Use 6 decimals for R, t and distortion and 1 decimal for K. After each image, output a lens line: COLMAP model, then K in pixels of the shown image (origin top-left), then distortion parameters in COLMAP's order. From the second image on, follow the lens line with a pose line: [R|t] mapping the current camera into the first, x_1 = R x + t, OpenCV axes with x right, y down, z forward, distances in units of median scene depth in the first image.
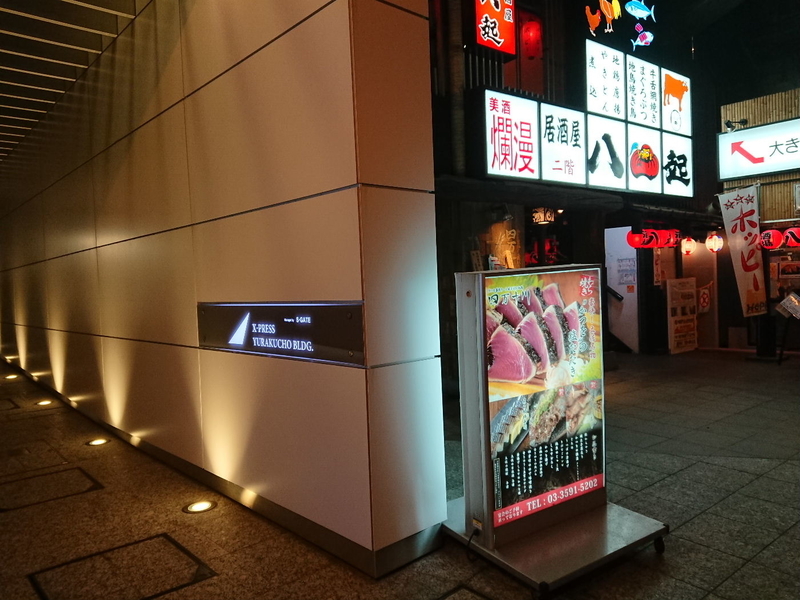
lens RADIAL K [[582.5, 0, 393.9], [0, 582.5, 300.9], [0, 0, 1]] dist [0.217324, -0.339774]
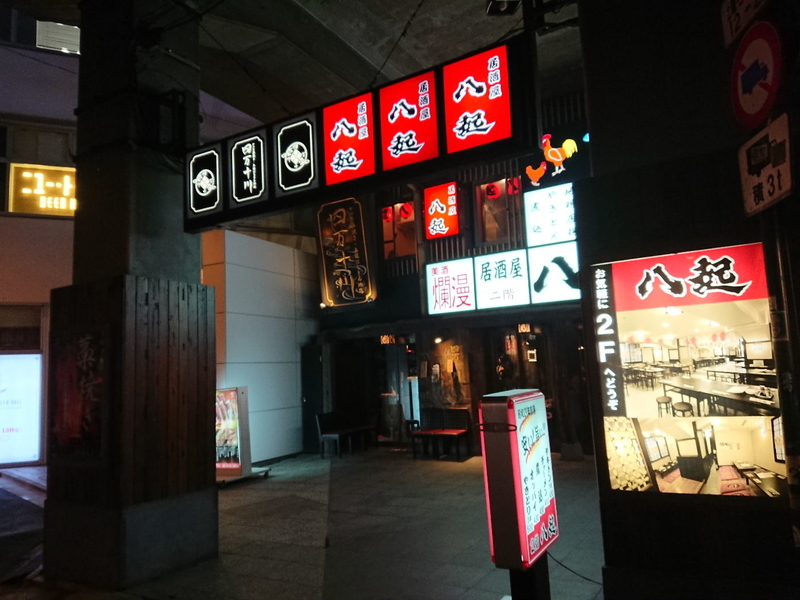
lens RADIAL K [[582.5, 0, 393.9], [0, 582.5, 300.9], [0, 0, 1]] dist [0.217324, -0.339774]
pose [[0.335450, -0.097629, -0.936986, 1.563630], [0.006888, 0.994843, -0.101192, -0.085116], [0.942033, 0.027491, 0.334392, 0.349174]]
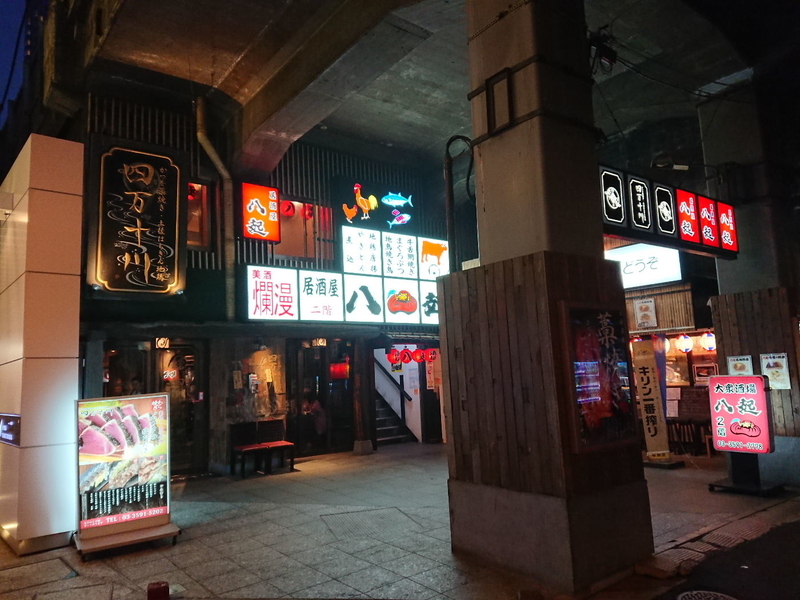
lens RADIAL K [[582.5, 0, 393.9], [0, 582.5, 300.9], [0, 0, 1]] dist [0.217324, -0.339774]
pose [[0.999857, -0.006505, -0.015621, 0.523835], [0.003981, 0.987673, -0.156479, -0.023461], [0.016447, 0.156395, 0.987558, -0.456940]]
